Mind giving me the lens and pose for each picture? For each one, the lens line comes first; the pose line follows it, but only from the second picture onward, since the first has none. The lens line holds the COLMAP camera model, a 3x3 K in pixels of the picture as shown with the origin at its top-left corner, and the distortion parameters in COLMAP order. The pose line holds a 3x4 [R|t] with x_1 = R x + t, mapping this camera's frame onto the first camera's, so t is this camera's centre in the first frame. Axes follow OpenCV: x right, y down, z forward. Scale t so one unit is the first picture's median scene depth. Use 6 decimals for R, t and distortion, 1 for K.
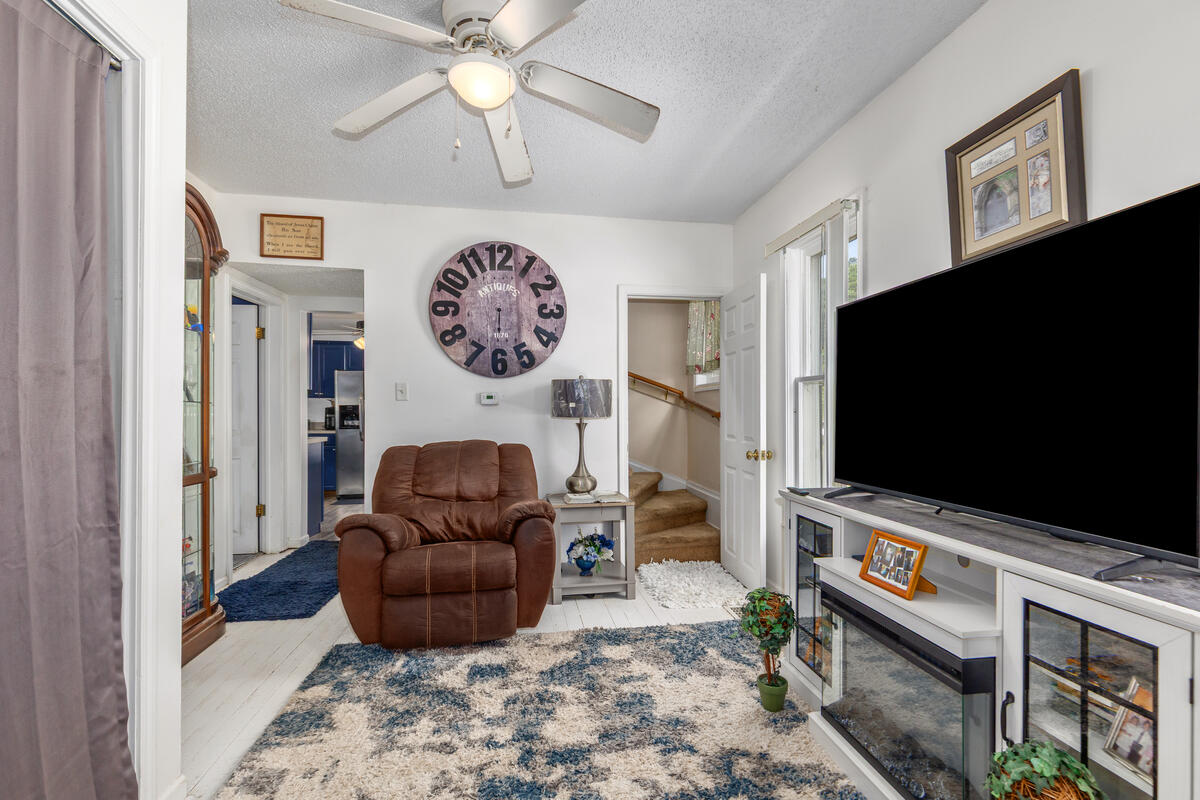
lens RADIAL K [[546.5, 0, 610.7], [0, 546.5, 410.9], [0, 0, 1]] dist [0.000682, -0.000361]
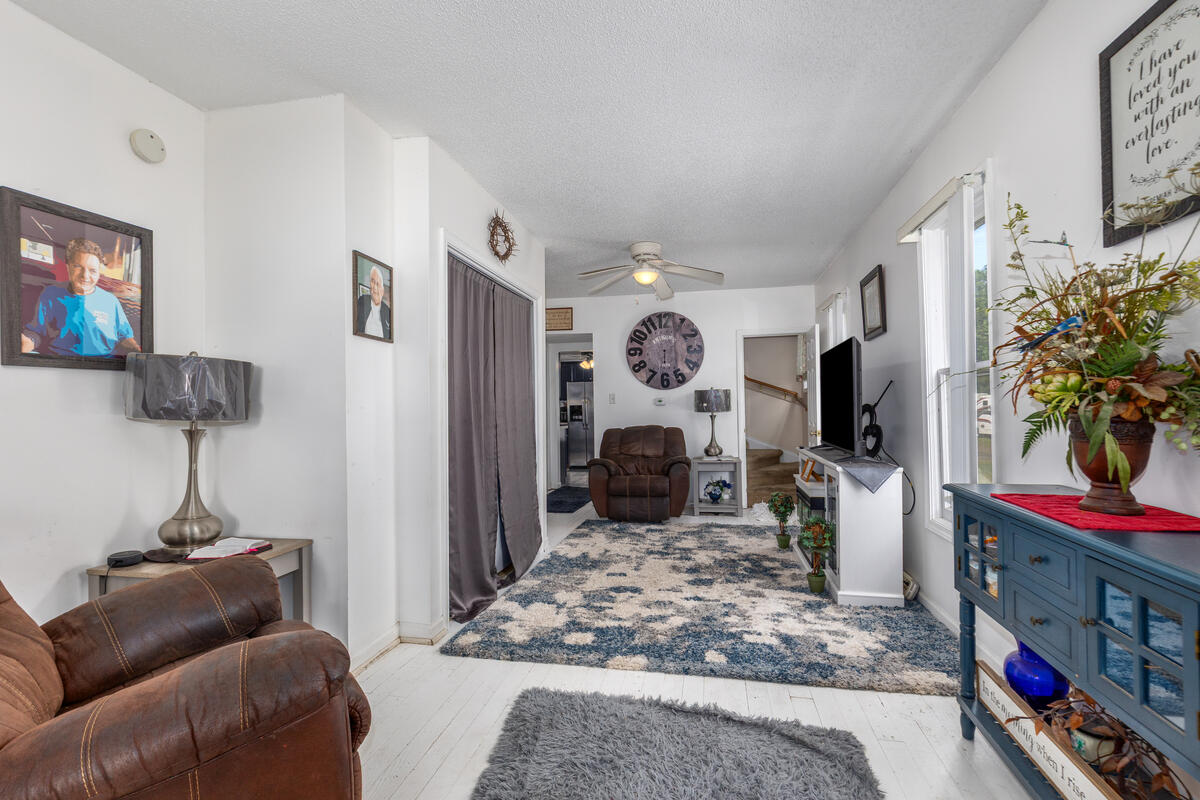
lens RADIAL K [[546.5, 0, 602.4], [0, 546.5, 402.3], [0, 0, 1]] dist [0.000682, -0.000361]
pose [[0.932865, -0.017173, -0.359817, 0.238281], [0.014749, 0.999846, -0.009481, -0.006513], [0.359925, 0.003538, 0.932975, -0.705800]]
